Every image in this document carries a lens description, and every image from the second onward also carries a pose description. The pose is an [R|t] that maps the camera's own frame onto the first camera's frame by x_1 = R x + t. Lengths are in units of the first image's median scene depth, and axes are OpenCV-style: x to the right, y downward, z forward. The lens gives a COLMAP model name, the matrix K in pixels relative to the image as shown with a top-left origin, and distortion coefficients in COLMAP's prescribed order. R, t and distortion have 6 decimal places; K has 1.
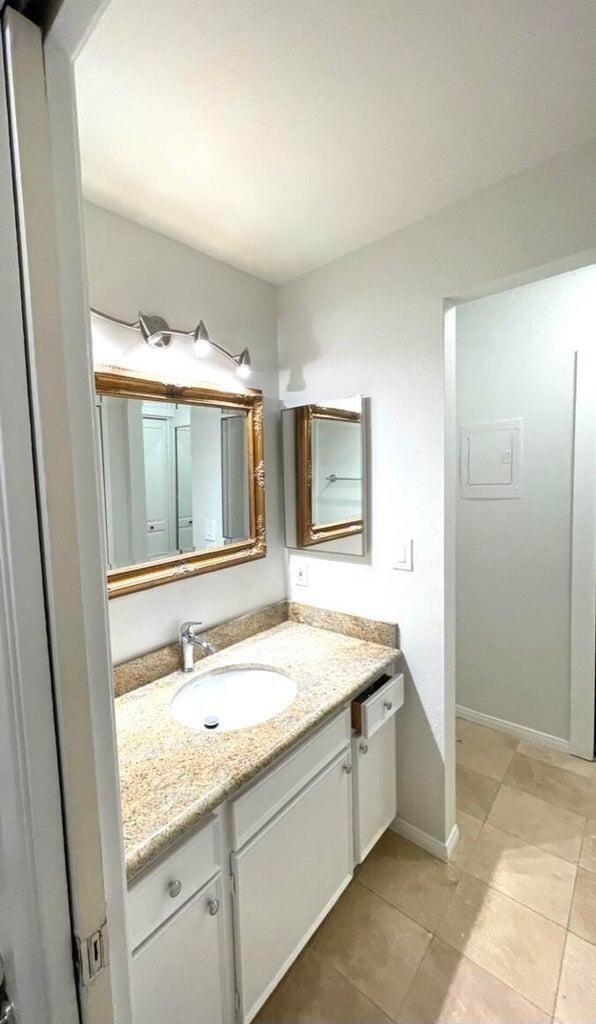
lens RADIAL K [[409.4, 0, 237.1], [0, 409.4, 505.0], [0, 0, 1]] dist [-0.001137, -0.000922]
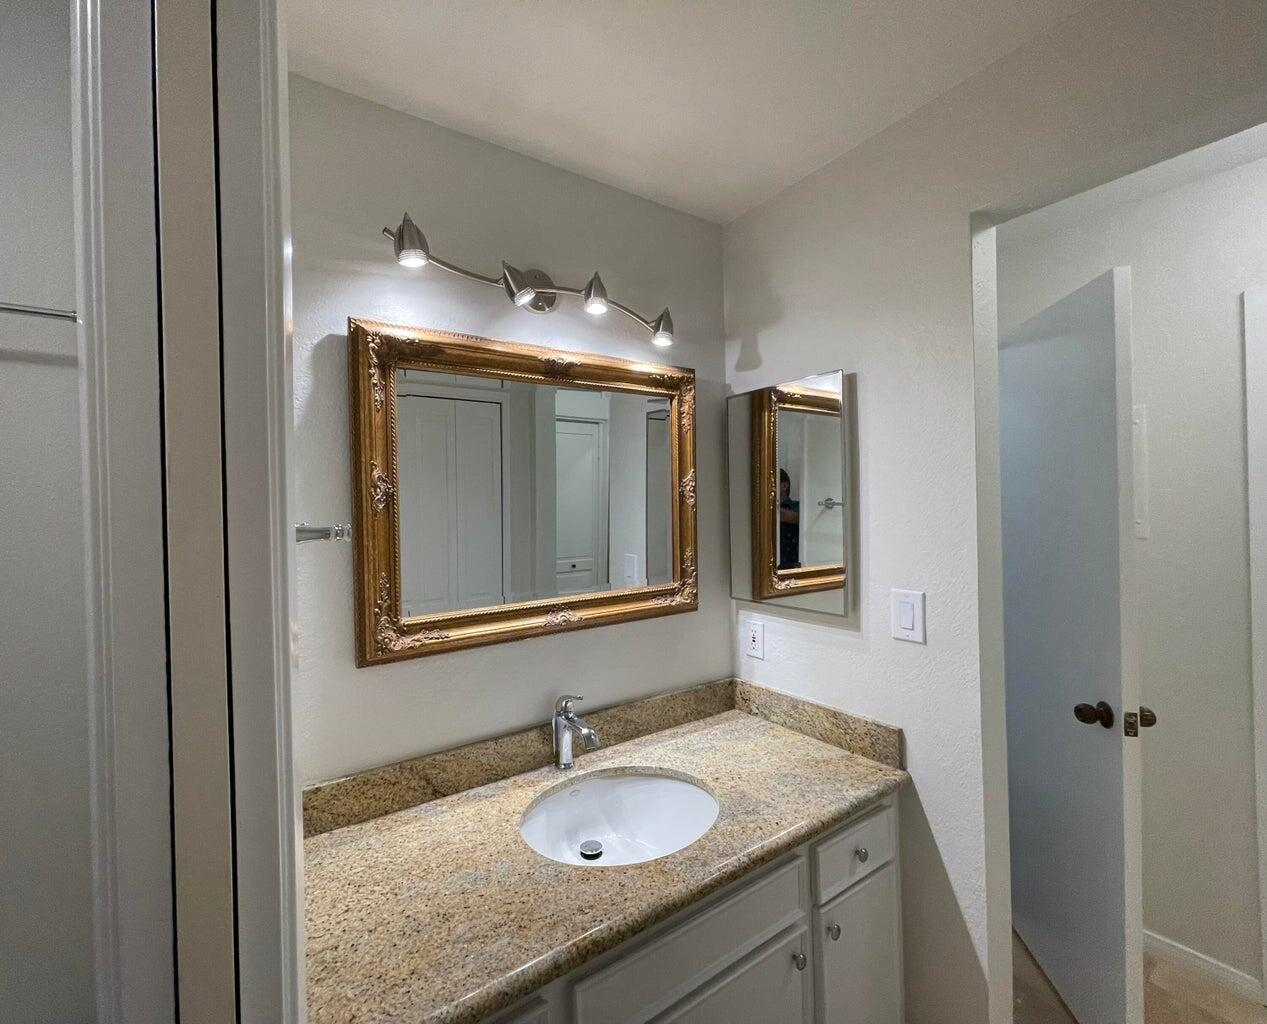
lens RADIAL K [[547.4, 0, 623.6], [0, 547.4, 509.8], [0, 0, 1]] dist [0.002792, -0.000027]
pose [[0.979512, 0.017941, -0.200586, 0.145375], [-0.031852, 0.997288, -0.066343, 0.028480], [0.198851, 0.071373, 0.977427, 0.082579]]
